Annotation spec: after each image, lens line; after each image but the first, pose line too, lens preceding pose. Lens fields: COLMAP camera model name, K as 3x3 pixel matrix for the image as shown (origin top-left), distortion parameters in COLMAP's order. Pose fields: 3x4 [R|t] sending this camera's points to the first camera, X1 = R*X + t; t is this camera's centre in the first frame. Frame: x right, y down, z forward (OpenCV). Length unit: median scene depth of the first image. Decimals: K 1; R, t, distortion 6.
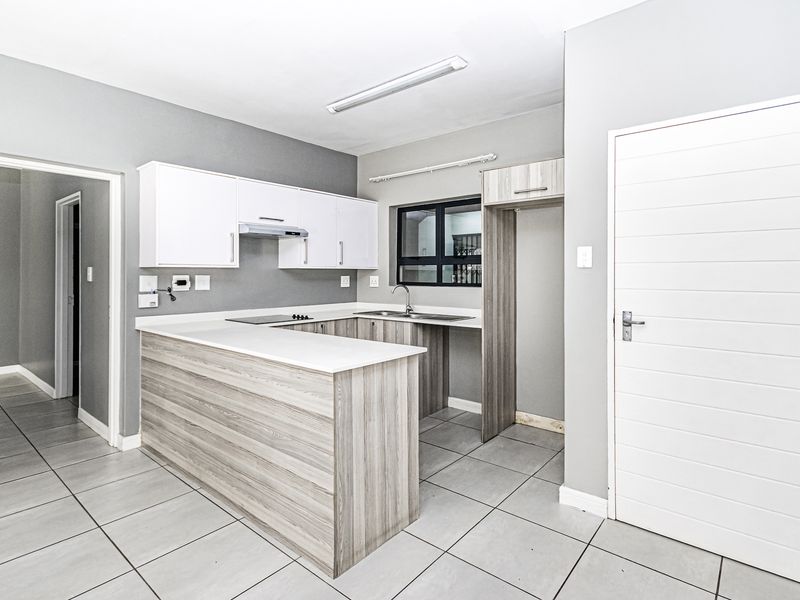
lens RADIAL K [[430.7, 0, 391.1], [0, 430.7, 271.3], [0, 0, 1]] dist [0.000211, -0.000045]
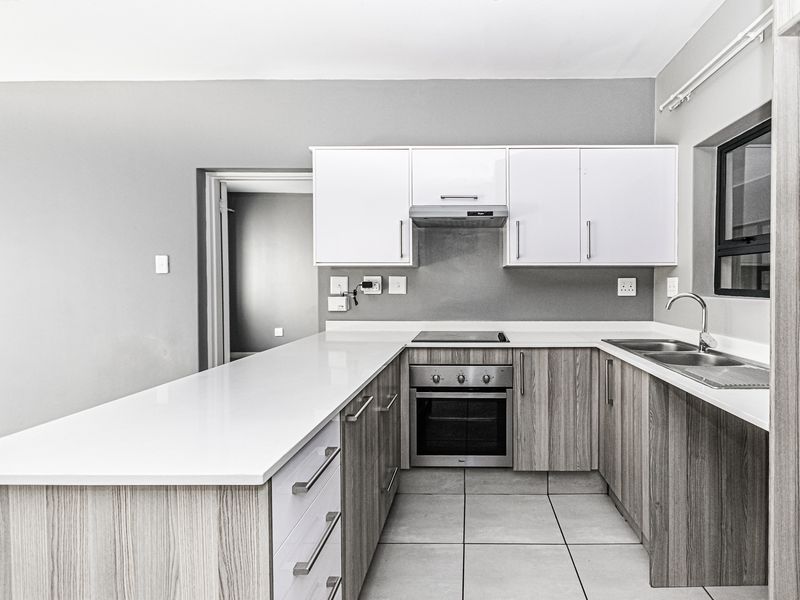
lens RADIAL K [[418.0, 0, 472.4], [0, 418.0, 291.3], [0, 0, 1]] dist [0.001123, -0.001242]
pose [[0.656481, 0.015943, -0.754174, 0.254990], [0.003256, 0.999707, 0.023968, 0.018133], [0.754335, -0.018190, 0.656237, 0.545527]]
